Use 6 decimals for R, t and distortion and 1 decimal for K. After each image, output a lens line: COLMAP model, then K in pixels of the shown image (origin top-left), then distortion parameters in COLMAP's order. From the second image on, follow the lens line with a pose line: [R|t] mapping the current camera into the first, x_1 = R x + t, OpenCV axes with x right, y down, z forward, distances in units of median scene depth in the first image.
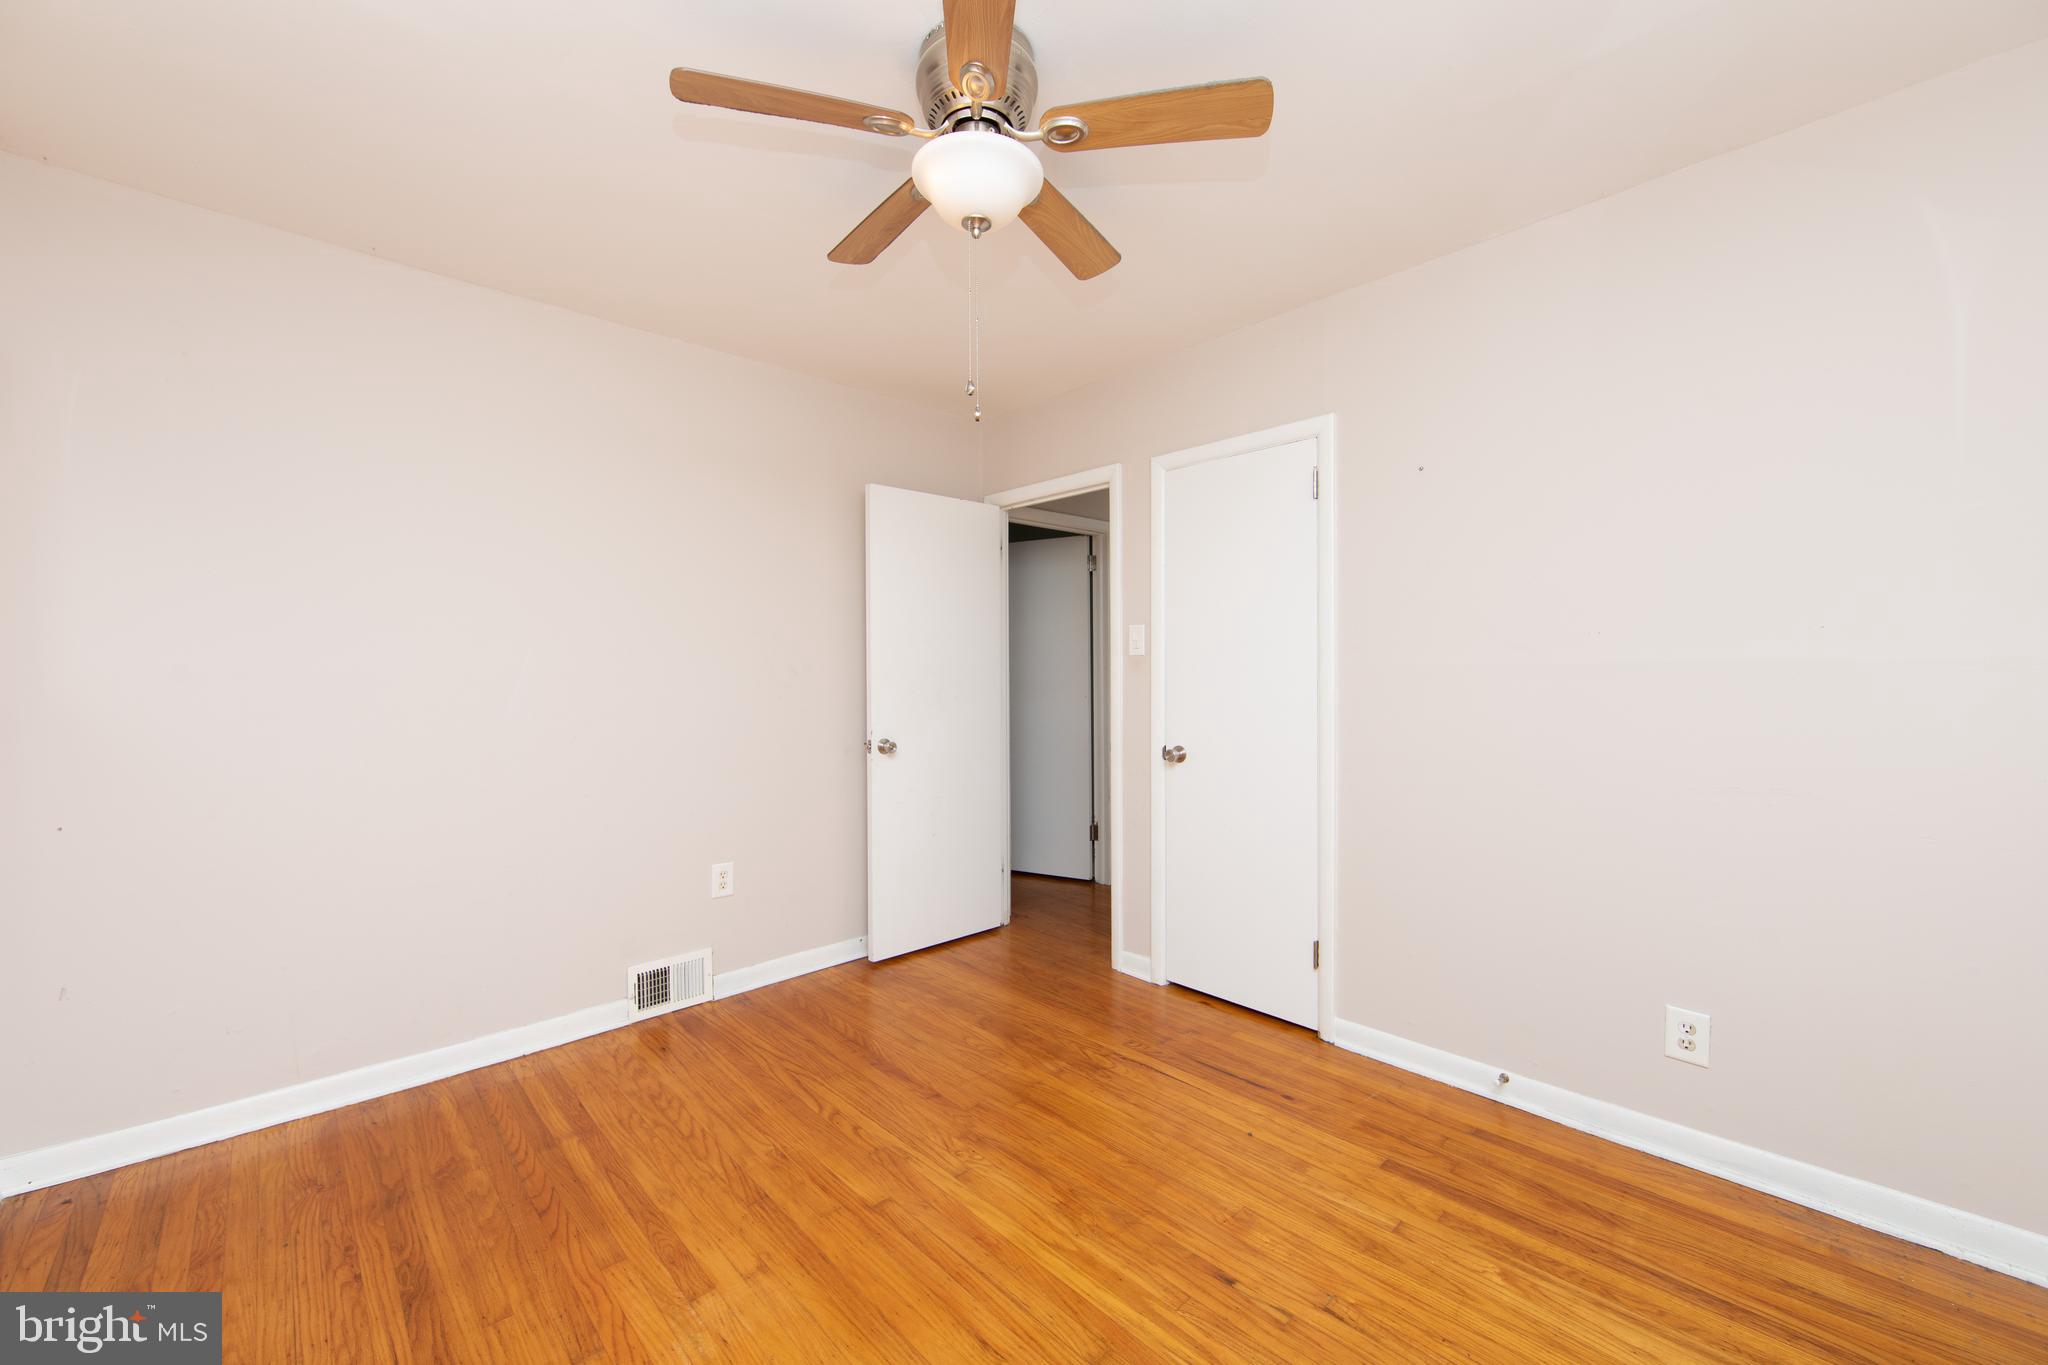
lens RADIAL K [[799.8, 0, 1010.9], [0, 799.8, 674.3], [0, 0, 1]] dist [-0.005033, -0.000128]
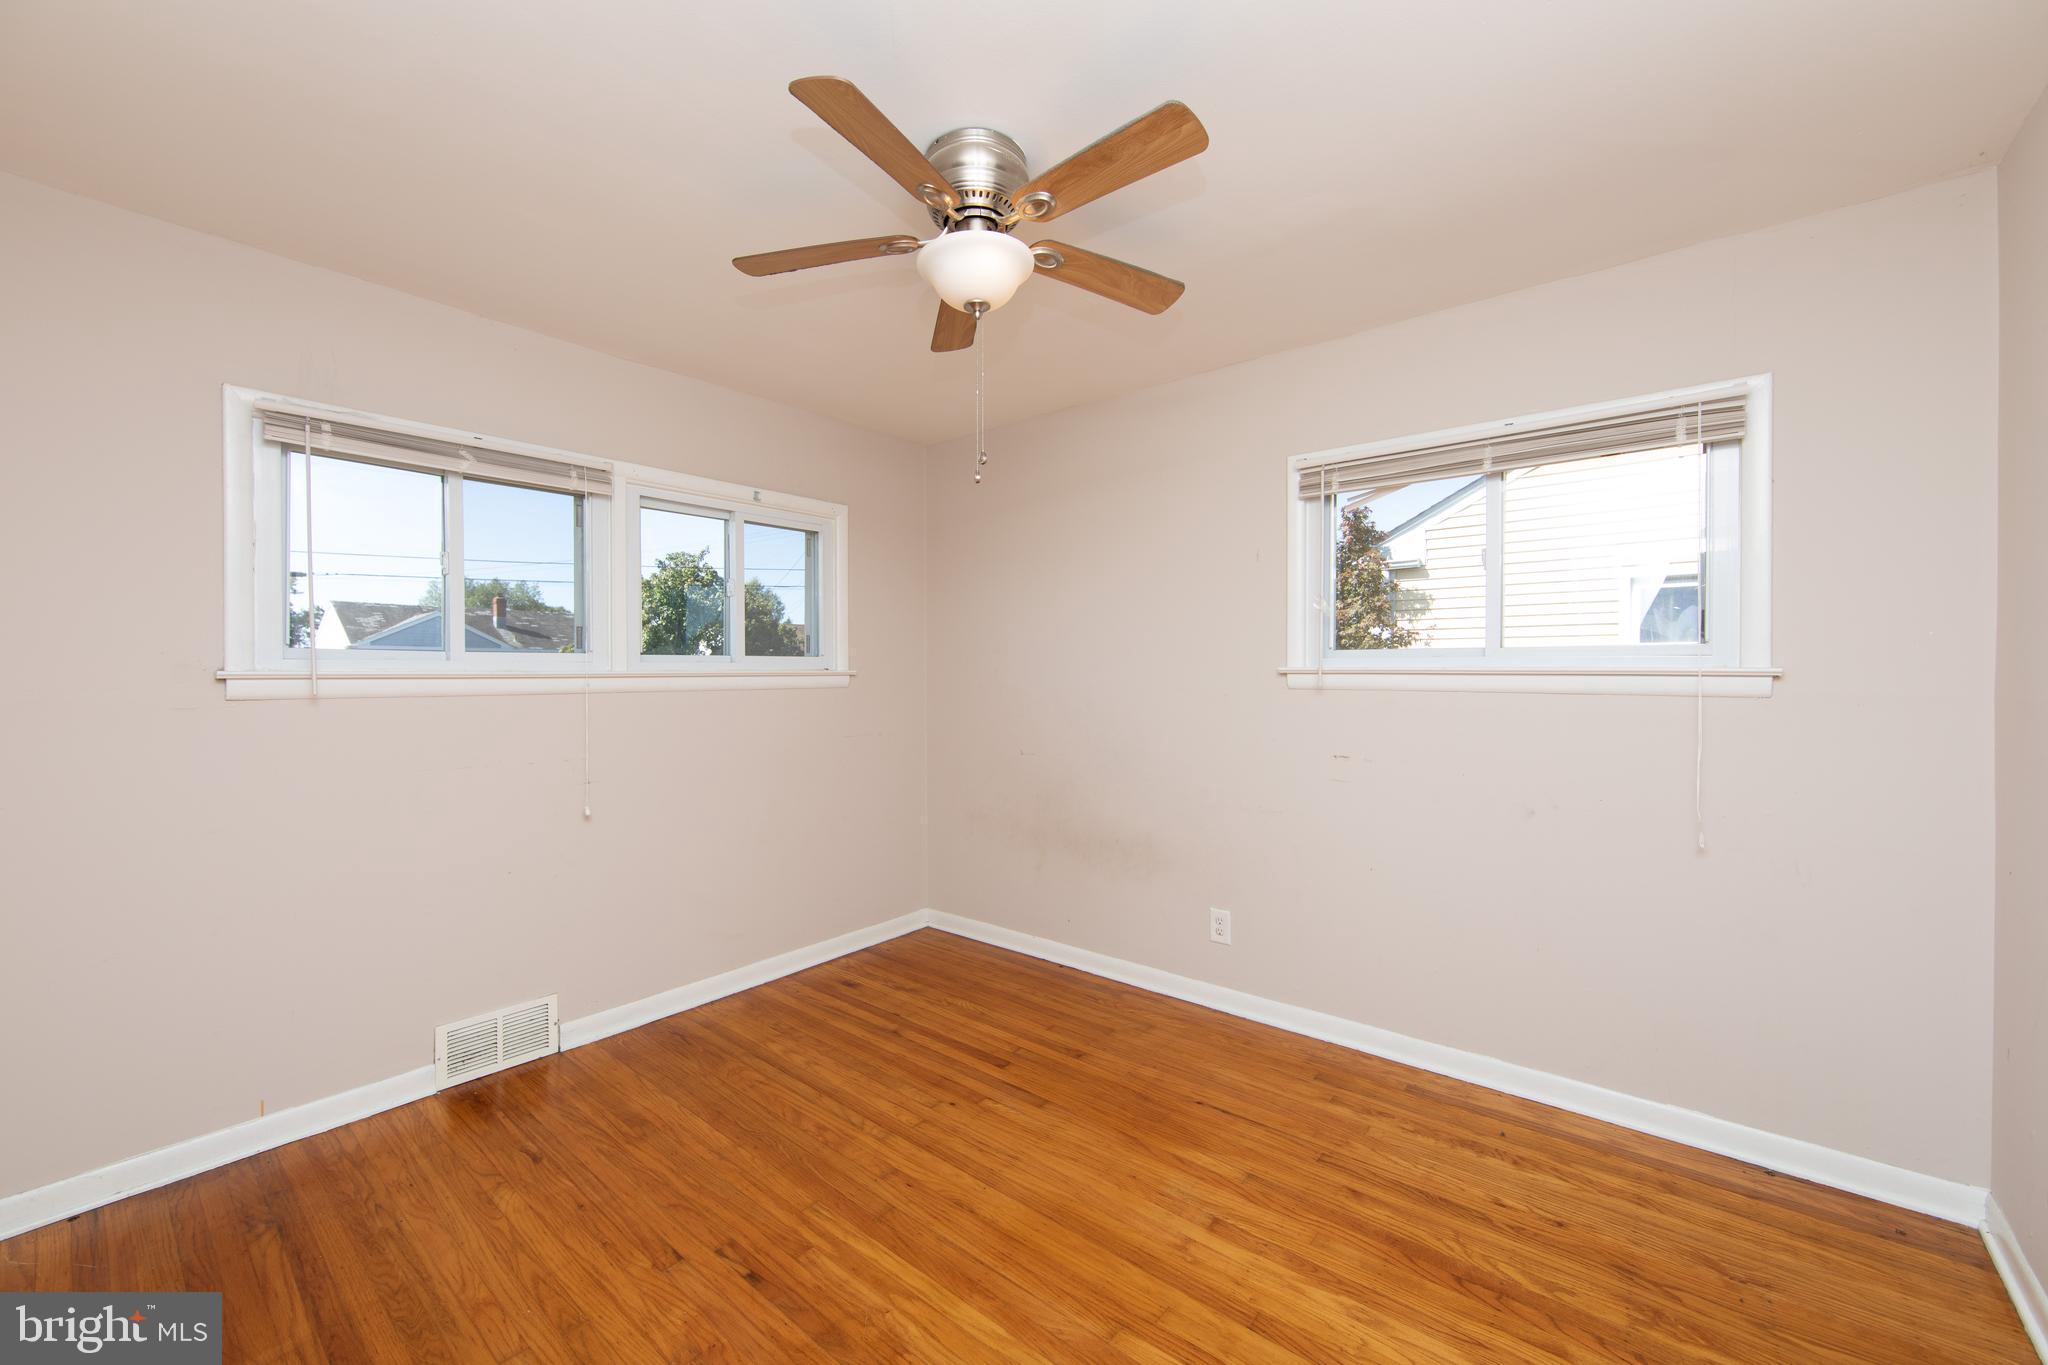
lens RADIAL K [[799.8, 0, 1010.9], [0, 799.8, 674.3], [0, 0, 1]] dist [-0.005033, -0.000128]
pose [[-0.991562, 0.012294, -0.129045, 0.044480], [0.011676, 0.999916, 0.005543, -0.044043], [0.129103, 0.003989, -0.991623, 1.696143]]
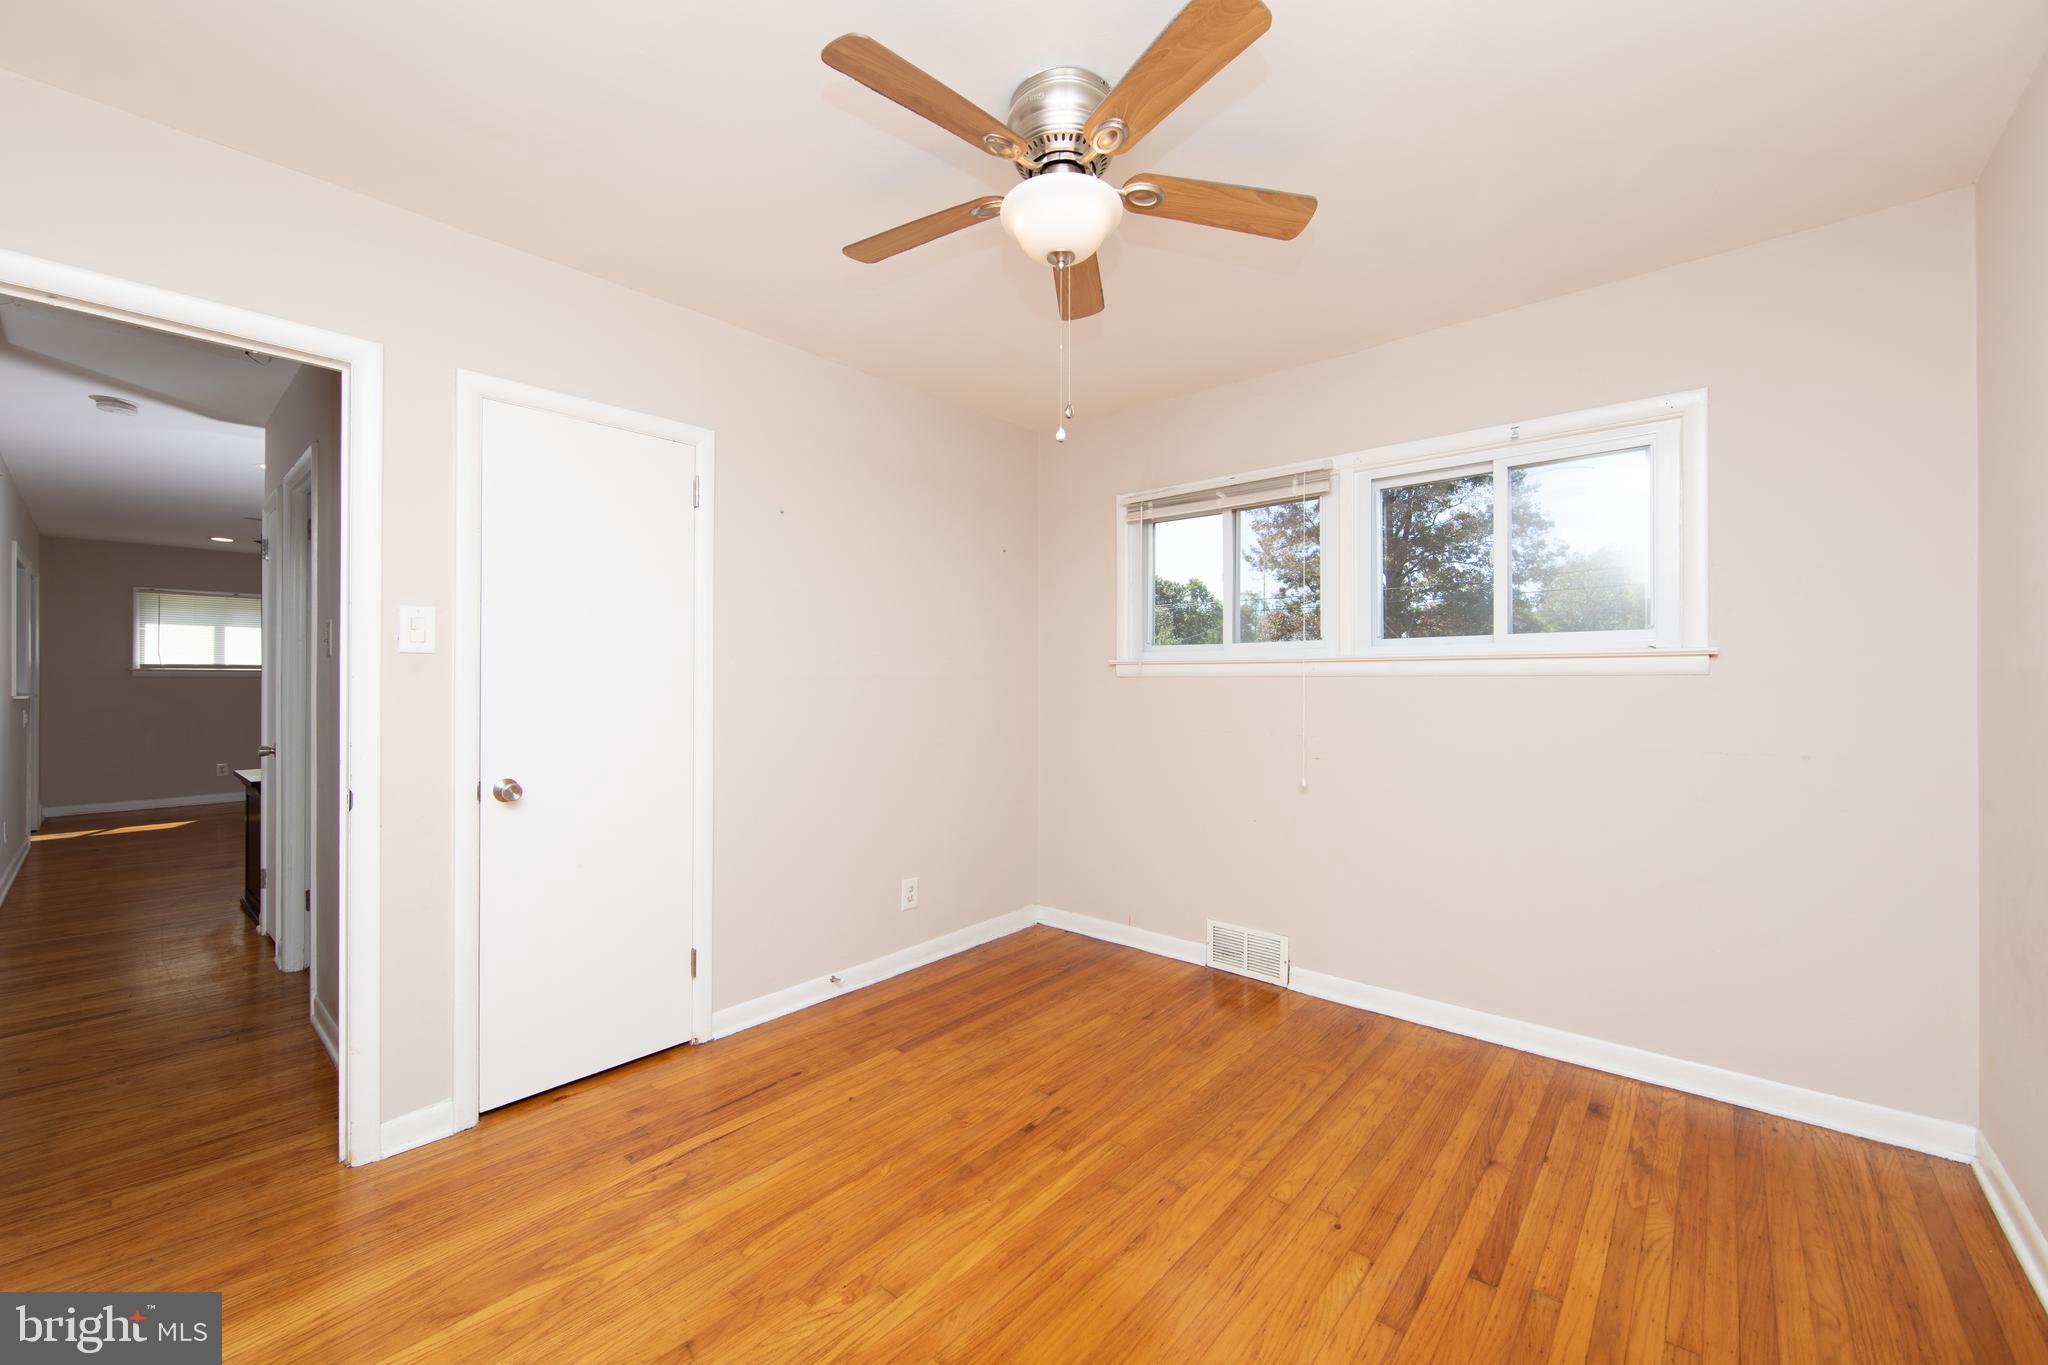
lens RADIAL K [[799.8, 0, 1010.9], [0, 799.8, 674.3], [0, 0, 1]] dist [-0.005033, -0.000128]
pose [[-0.101181, 0.015149, 0.994753, -0.874688], [0.000804, 0.999885, -0.015145, 0.007903], [-0.994868, -0.000732, -0.101181, 0.942157]]
